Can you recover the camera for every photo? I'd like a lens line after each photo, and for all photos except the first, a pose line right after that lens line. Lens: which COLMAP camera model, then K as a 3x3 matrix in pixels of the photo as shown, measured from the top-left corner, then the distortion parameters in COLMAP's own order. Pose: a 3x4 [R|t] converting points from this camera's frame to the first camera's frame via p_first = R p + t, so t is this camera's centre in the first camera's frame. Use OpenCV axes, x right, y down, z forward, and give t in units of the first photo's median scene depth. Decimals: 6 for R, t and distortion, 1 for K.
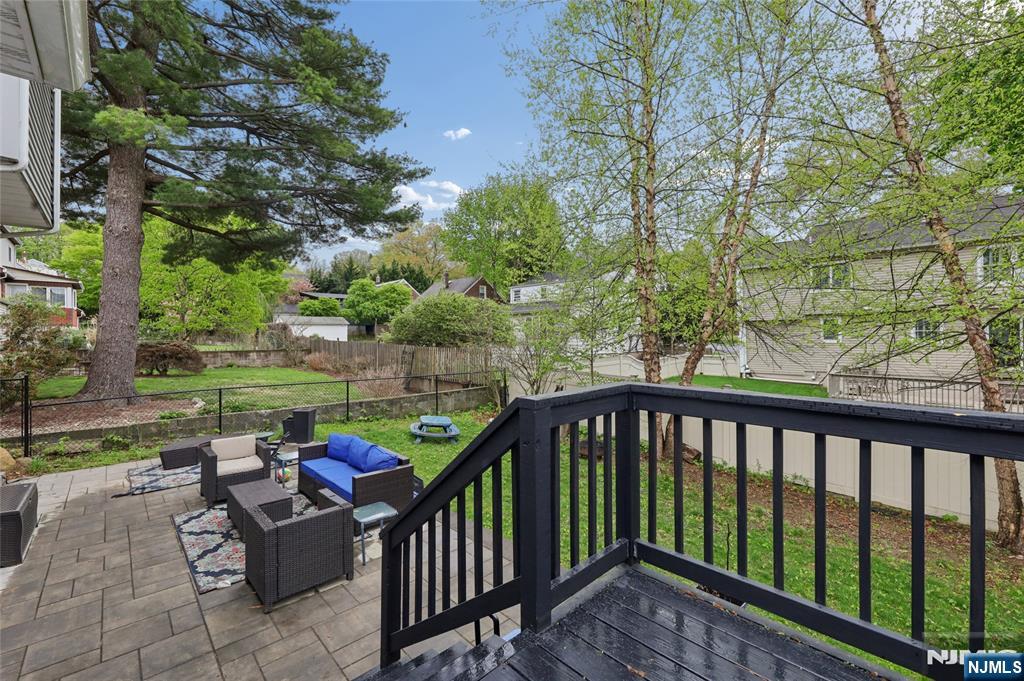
lens RADIAL K [[424.7, 0, 508.6], [0, 424.7, 338.4], [0, 0, 1]] dist [-0.002416, -0.000780]
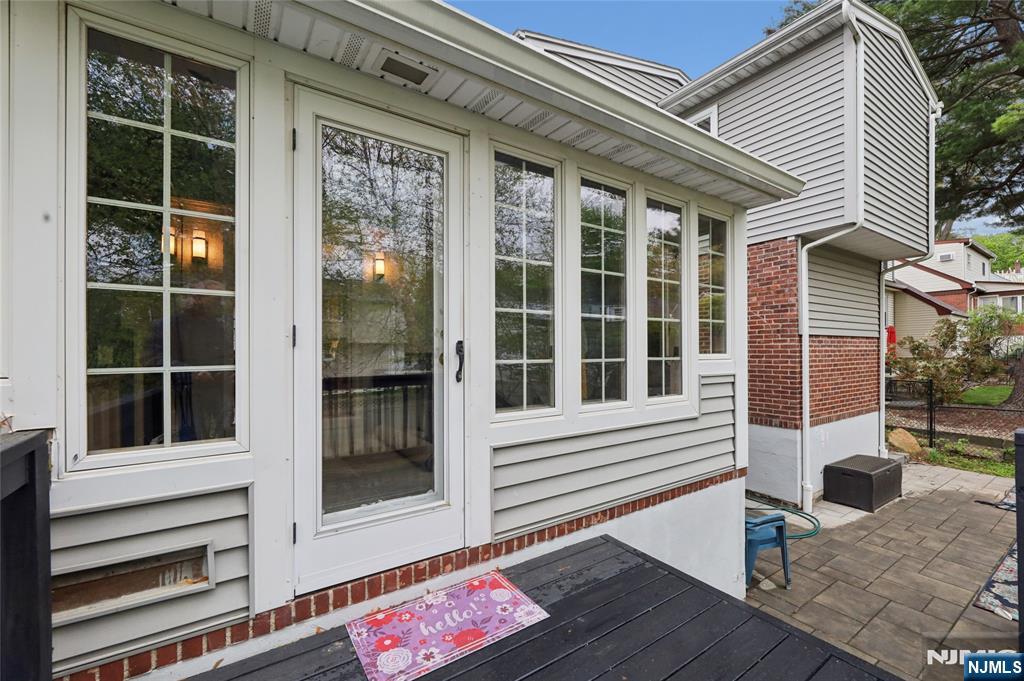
lens RADIAL K [[424.7, 0, 512.5], [0, 424.7, 345.0], [0, 0, 1]] dist [-0.002416, -0.000780]
pose [[-0.178629, -0.005696, -0.983900, 0.224008], [-0.001954, 0.999983, -0.005435, 0.001516], [0.983914, 0.000952, -0.178638, 0.059077]]
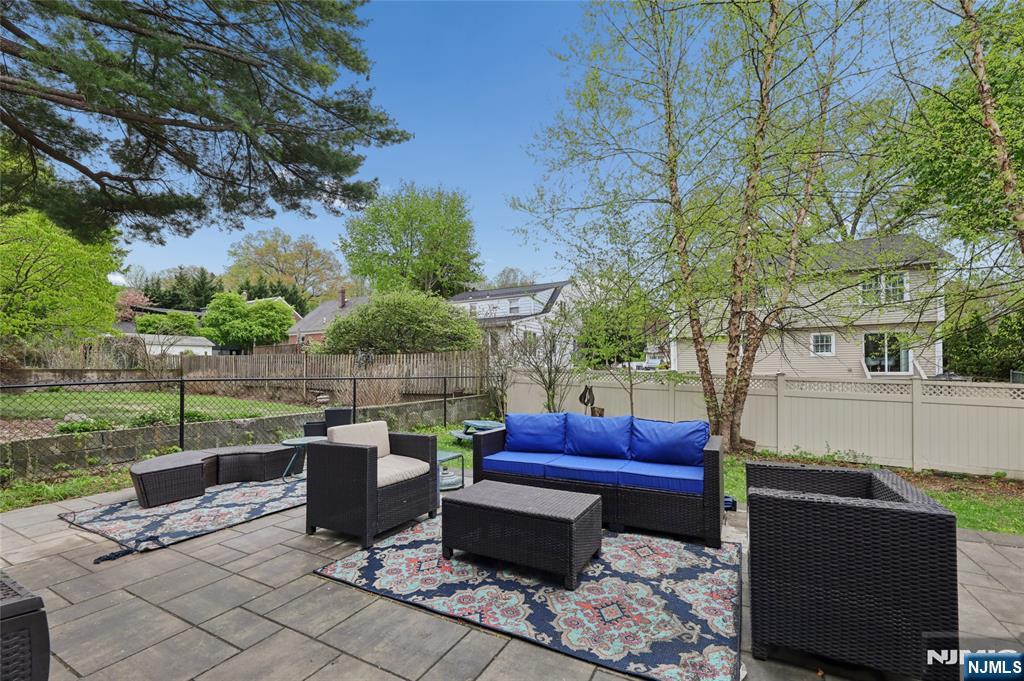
lens RADIAL K [[424.7, 0, 518.3], [0, 424.7, 366.2], [0, 0, 1]] dist [-0.002416, -0.000780]
pose [[0.947017, -0.003050, 0.321169, -0.526985], [0.009164, 0.999804, -0.017529, 0.144303], [-0.321052, 0.019543, 0.946860, 0.343536]]
